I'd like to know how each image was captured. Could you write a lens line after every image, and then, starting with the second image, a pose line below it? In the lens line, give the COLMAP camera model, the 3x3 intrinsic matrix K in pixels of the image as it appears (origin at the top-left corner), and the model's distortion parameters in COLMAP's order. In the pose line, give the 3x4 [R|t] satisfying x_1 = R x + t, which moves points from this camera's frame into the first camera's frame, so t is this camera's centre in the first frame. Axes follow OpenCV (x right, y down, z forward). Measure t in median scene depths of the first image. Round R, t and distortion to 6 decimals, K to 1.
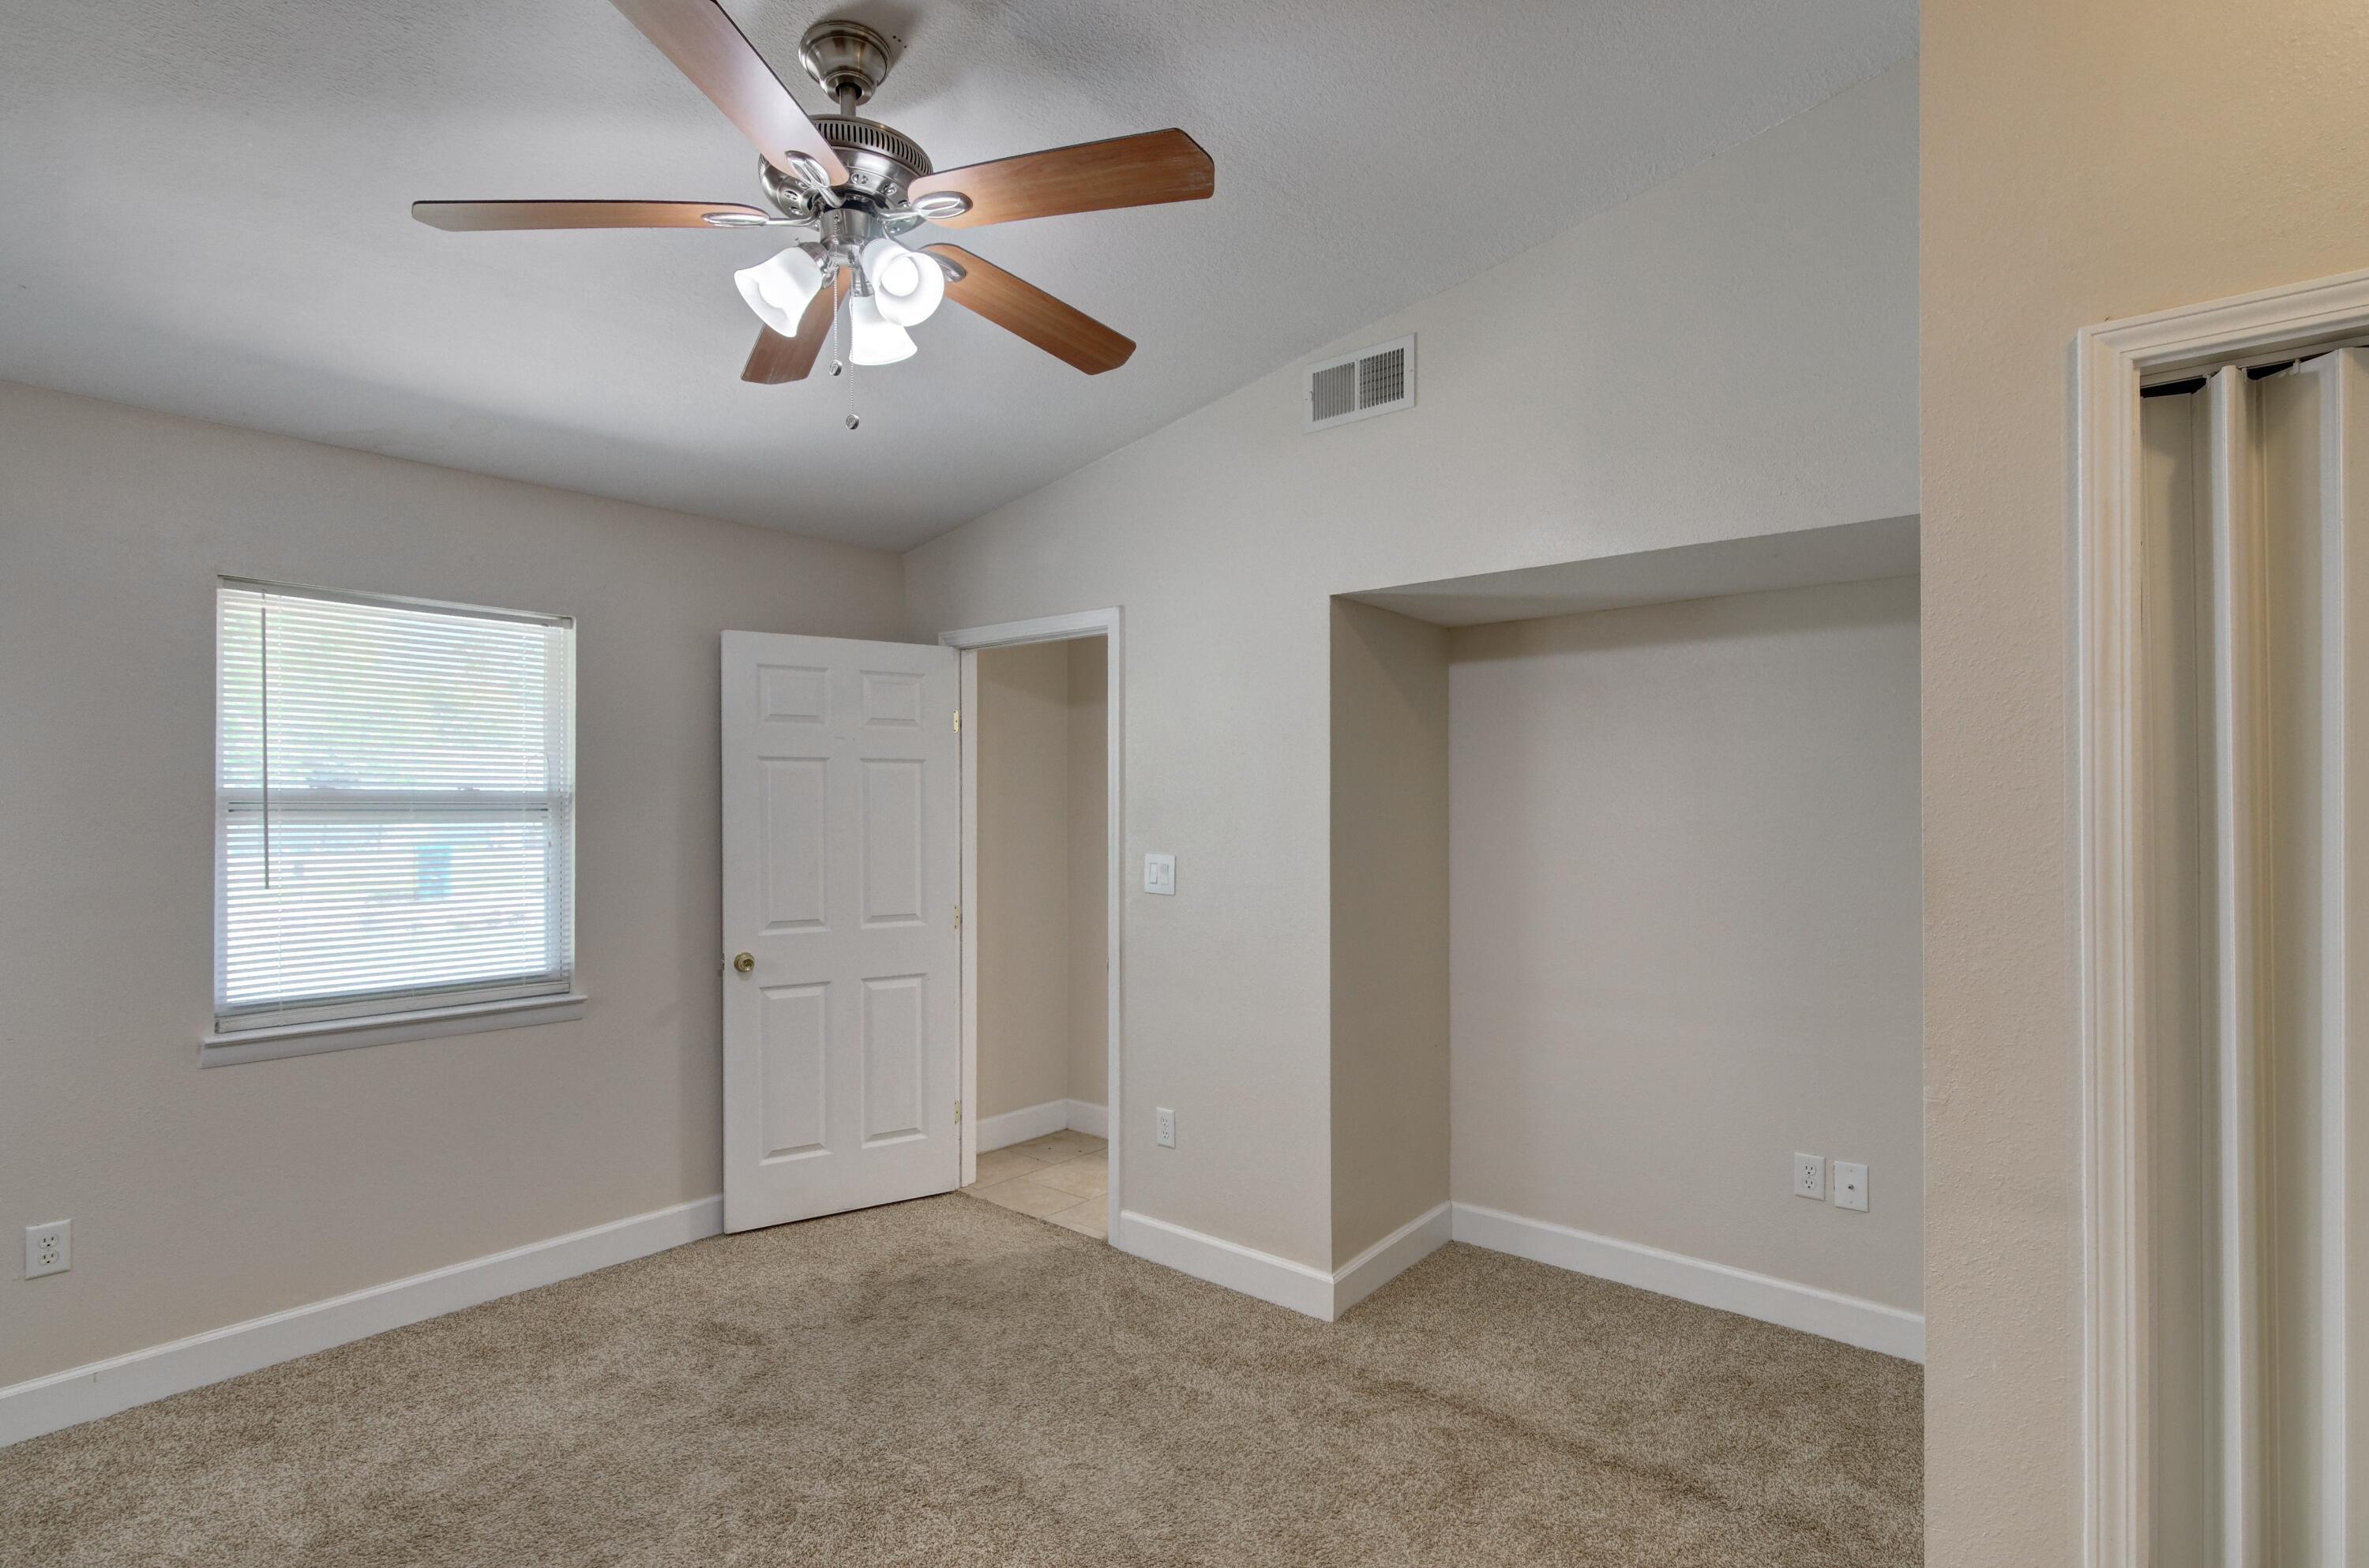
lens RADIAL K [[1162.6, 0, 1197.8], [0, 1162.6, 819.4], [0, 0, 1]] dist [0.000073, 0.000580]
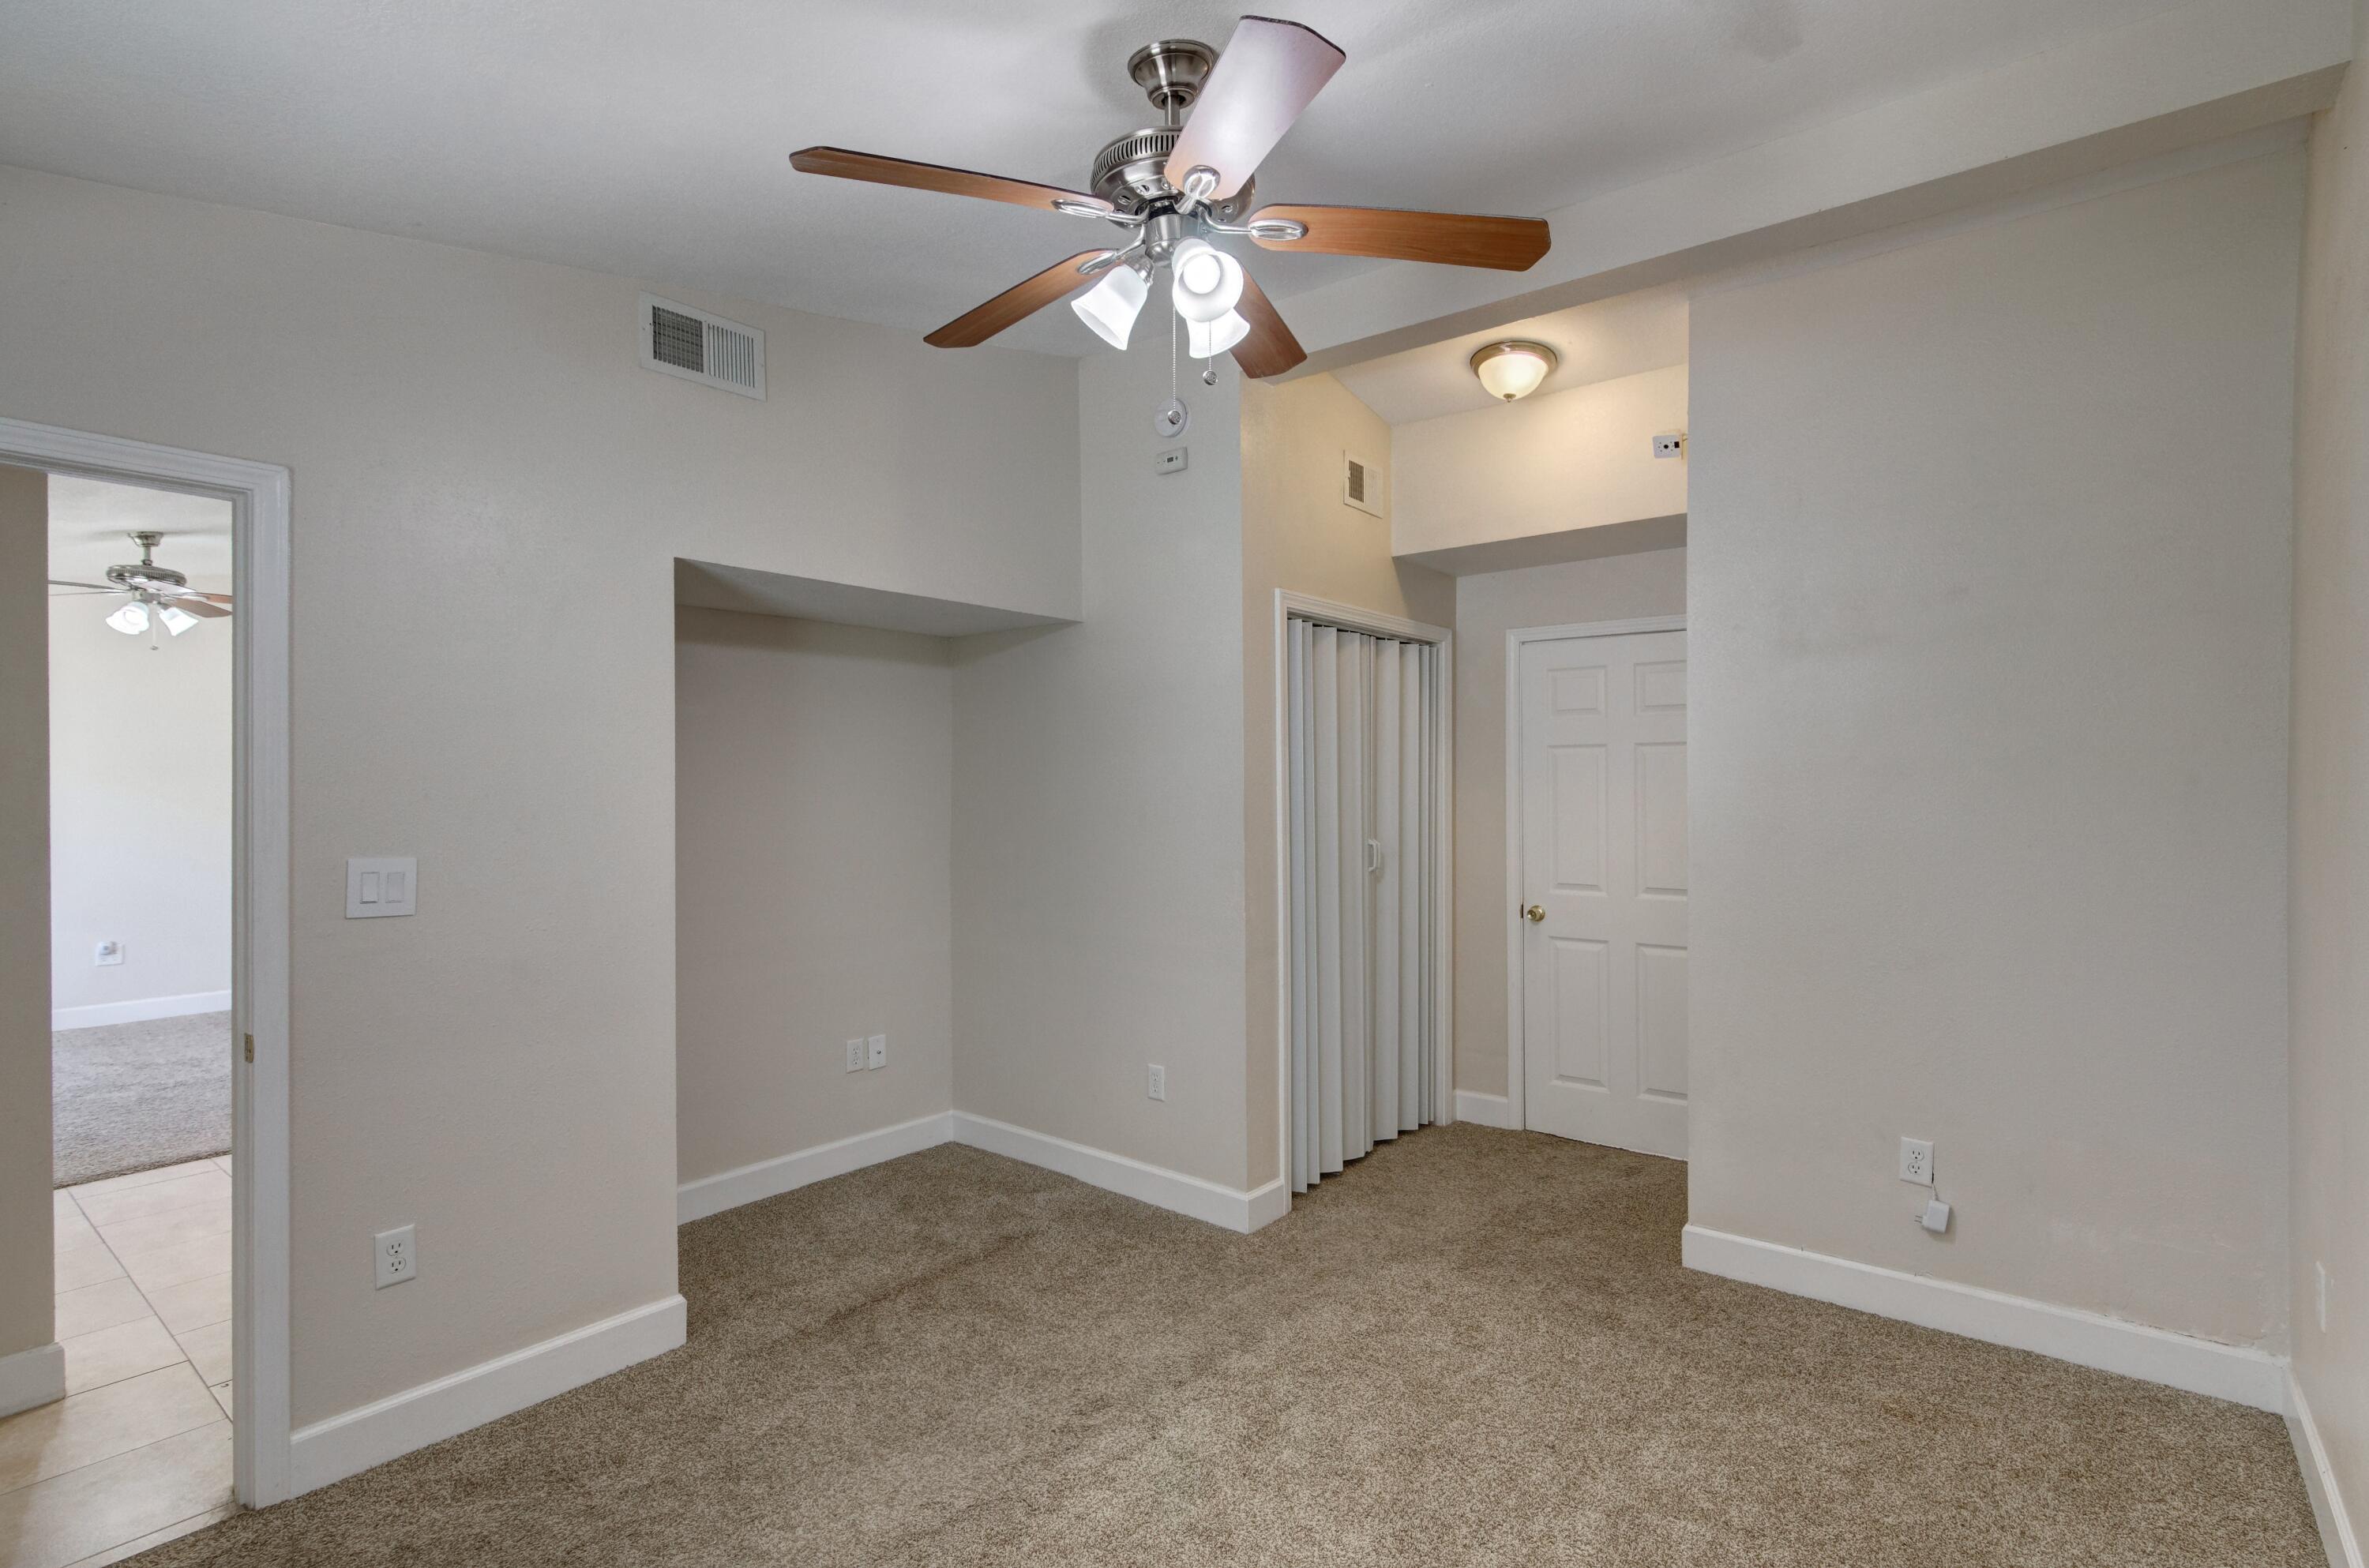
lens RADIAL K [[1137.8, 0, 1195.2], [0, 1137.8, 785.1], [0, 0, 1]] dist [-0.002580, -0.000014]
pose [[-0.024506, -0.000903, 0.999699, -0.846455], [0.016953, 0.999855, 0.001319, -0.006613], [-0.999556, 0.016980, -0.024487, 0.645012]]
